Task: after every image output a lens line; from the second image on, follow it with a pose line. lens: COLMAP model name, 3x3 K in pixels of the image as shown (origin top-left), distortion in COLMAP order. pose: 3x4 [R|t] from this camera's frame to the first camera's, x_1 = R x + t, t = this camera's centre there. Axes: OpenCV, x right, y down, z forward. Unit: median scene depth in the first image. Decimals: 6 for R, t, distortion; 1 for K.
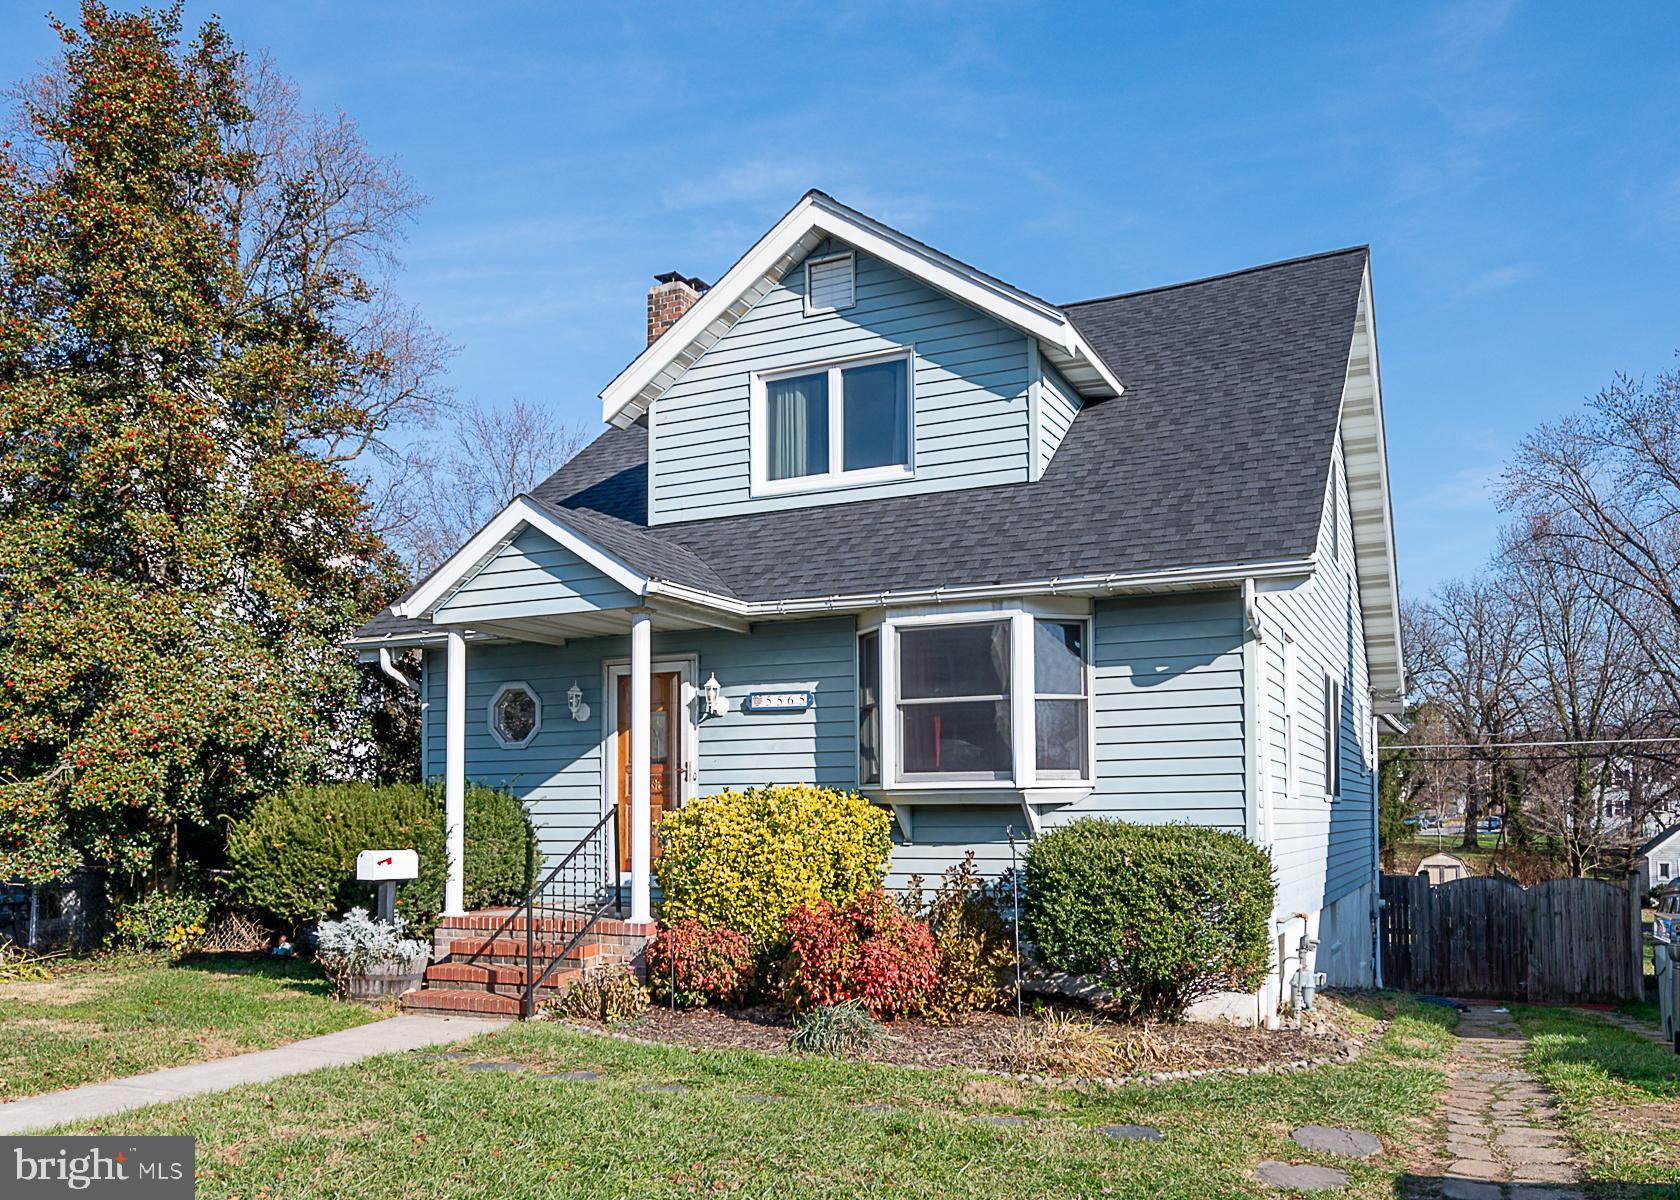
lens RADIAL K [[1322.9, 0, 834.8], [0, 1322.9, 763.5], [0, 0, 1]] dist [-0.002233, 0.000265]
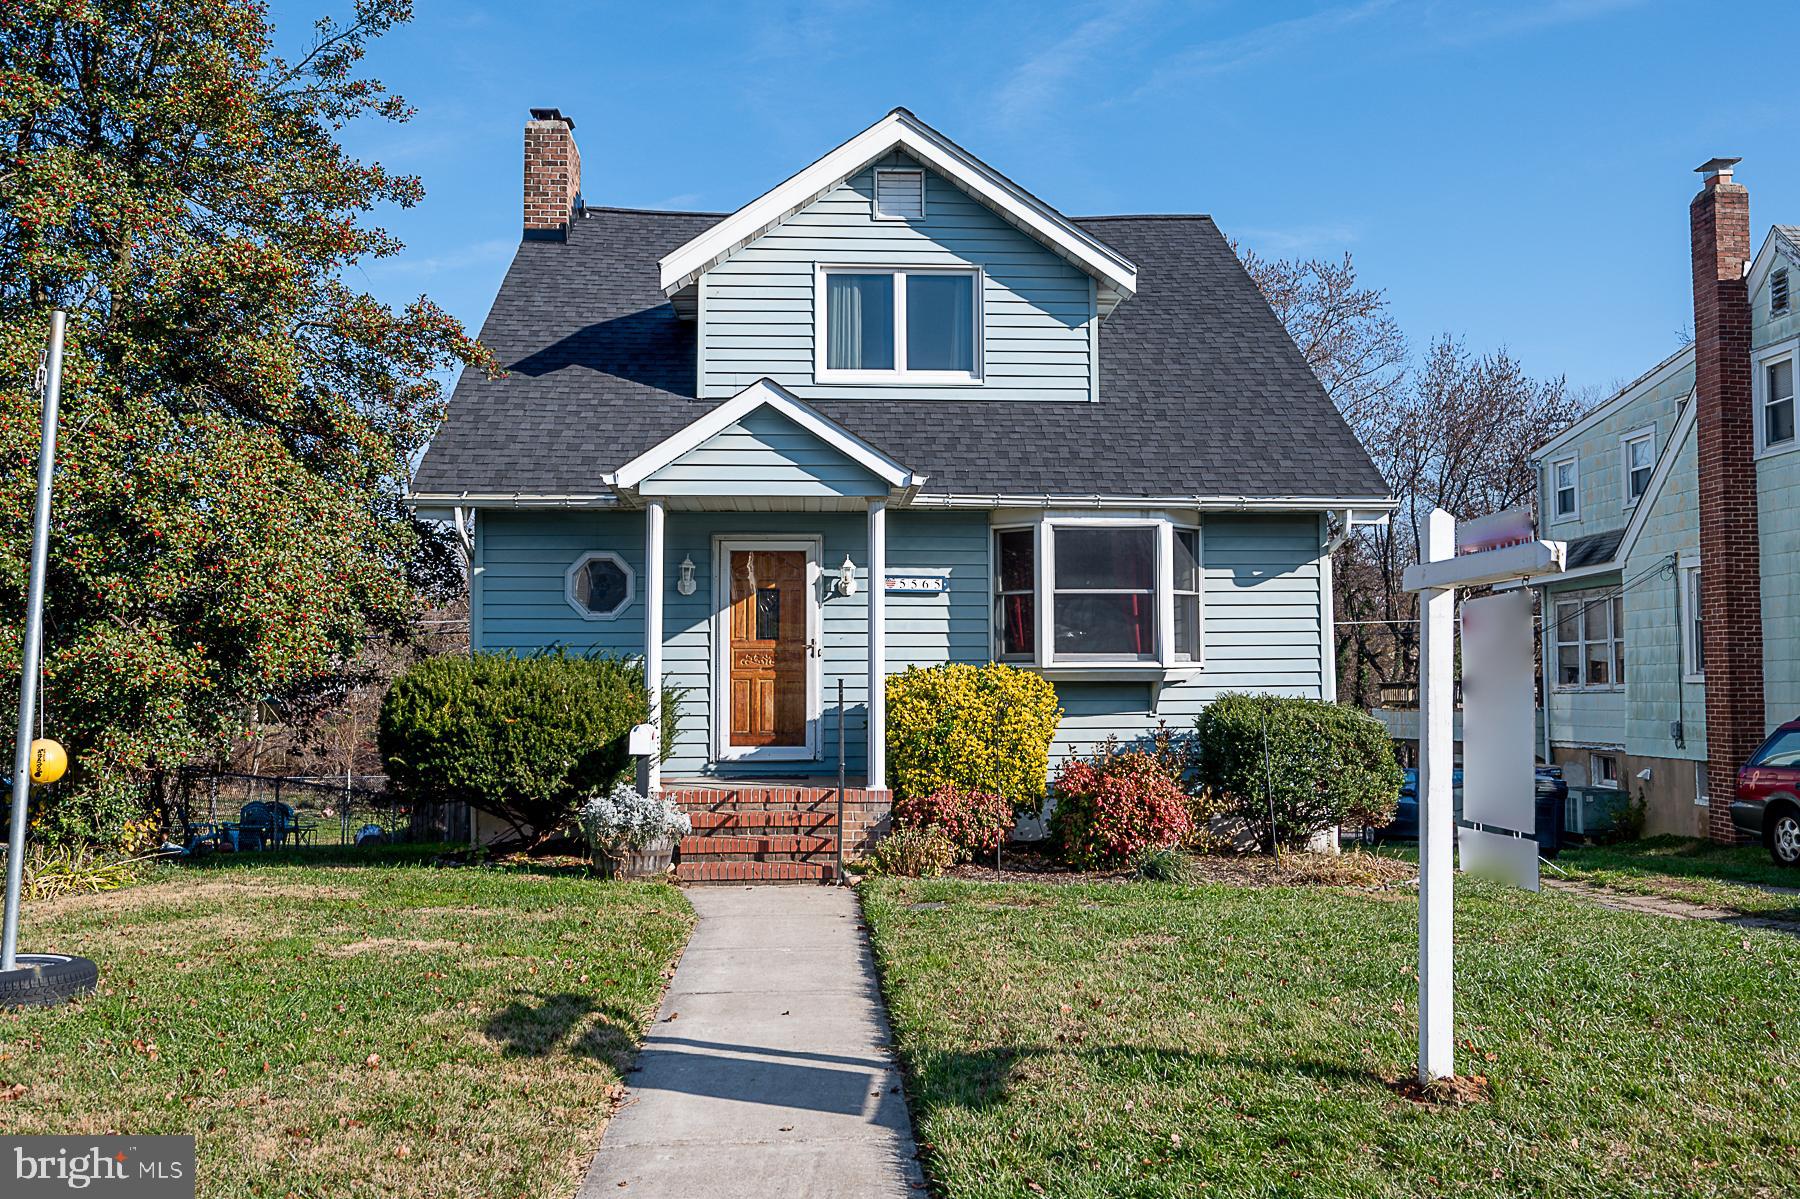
lens RADIAL K [[1498.2, 0, 900.0], [0, 1498.2, 599.5], [0, 0, 1]] dist [-0.004995, -0.007596]
pose [[0.875326, 0.031619, 0.482498, -0.645666], [-0.020603, 0.999392, -0.028114, -0.000239], [-0.483093, 0.014668, 0.875446, -0.065138]]
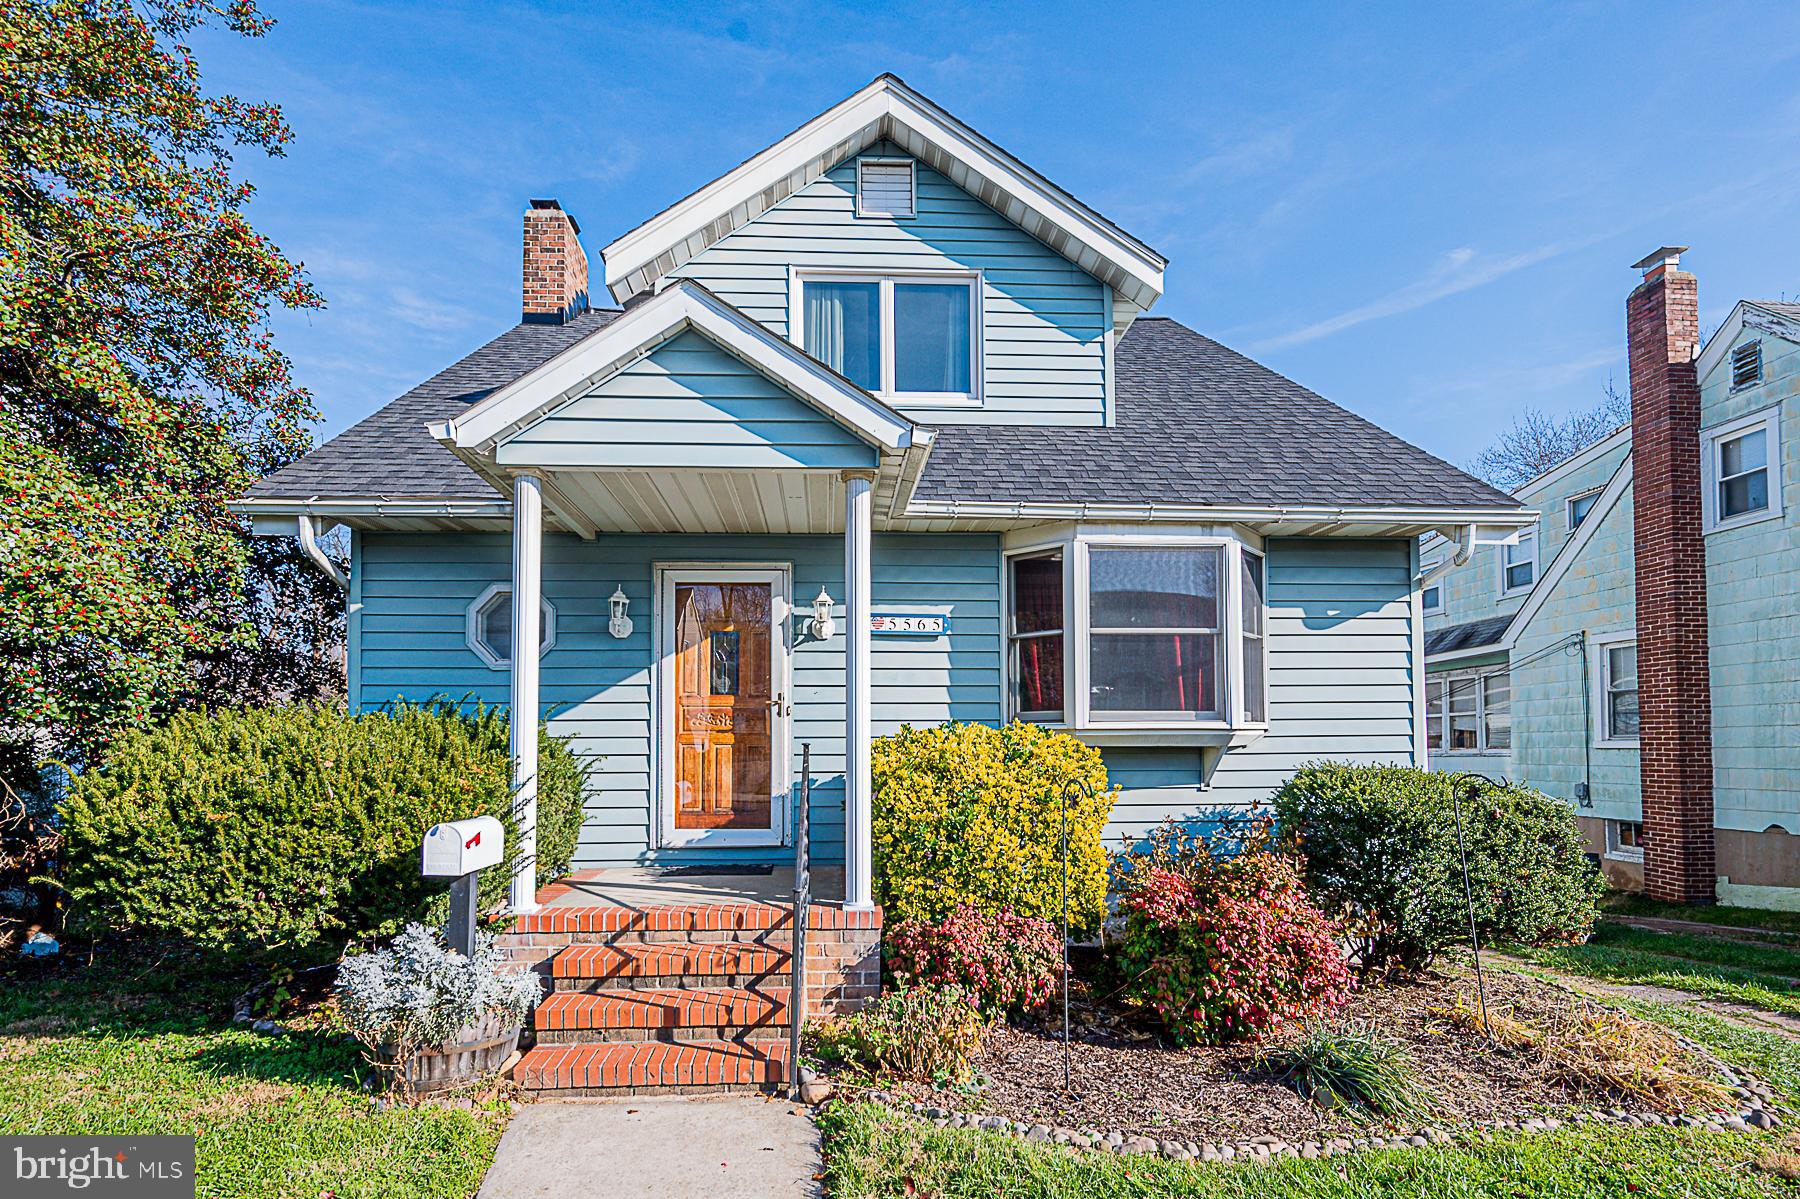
lens RADIAL K [[847.4, 0, 862.1], [0, 847.4, 723.1], [0, 0, 1]] dist [-0.000986, -0.000591]
pose [[0.884119, 0.018053, 0.466913, -0.325098], [-0.019985, 0.999800, -0.000815, 0.017541], [-0.466834, -0.008611, 0.884303, 0.530838]]
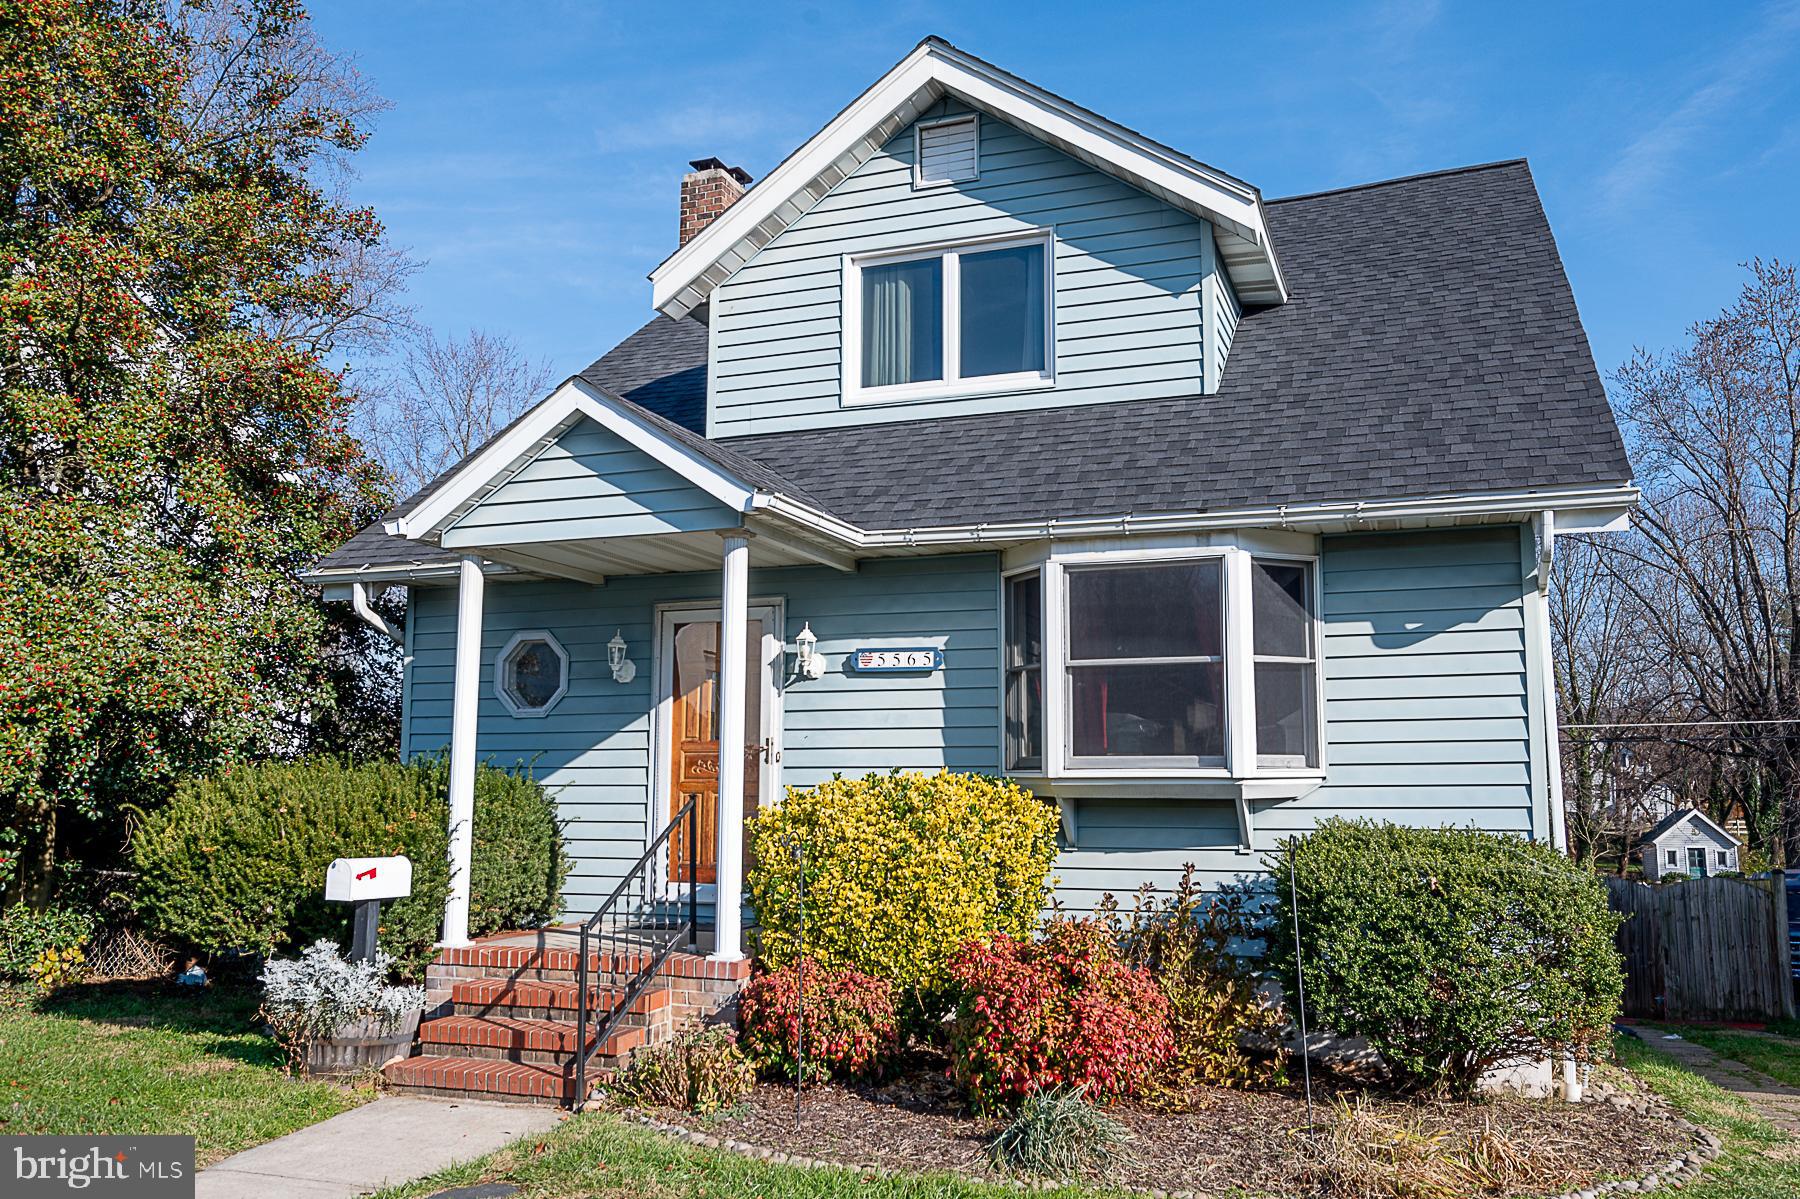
lens RADIAL K [[1390.3, 0, 937.3], [0, 1390.3, 624.6], [0, 0, 1]] dist [-0.007591, 0.003161]
pose [[0.994373, 0.020116, 0.104008, -0.103369], [-0.011626, 0.996597, -0.081600, -0.002037], [-0.105296, 0.079932, 0.991223, 0.194320]]
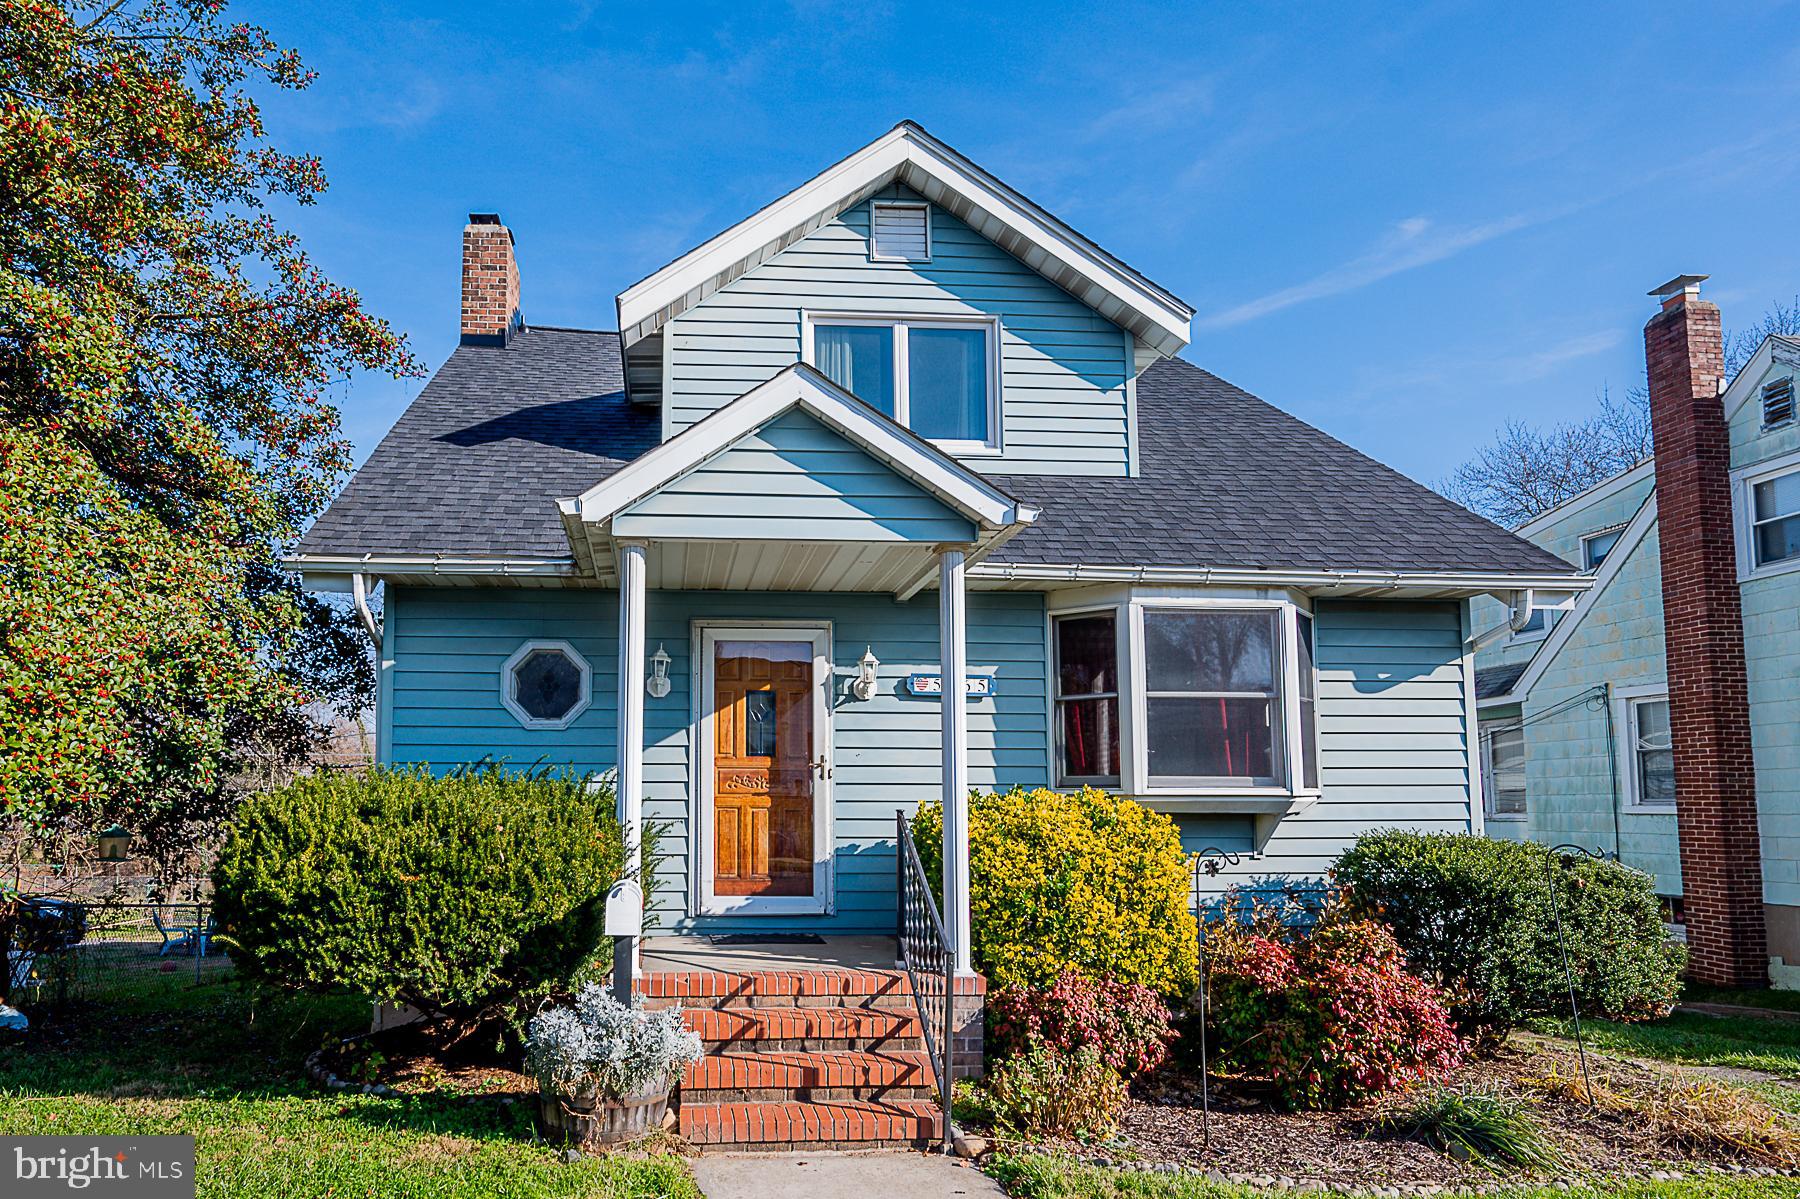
lens RADIAL K [[1022.1, 0, 718.7], [0, 1022.1, 724.8], [0, 0, 1]] dist [-0.001630, 0.000821]
pose [[0.879395, 0.046663, 0.473800, -0.478126], [-0.026425, 0.998435, -0.049287, 0.013061], [-0.475358, 0.030823, 0.879252, 0.507709]]
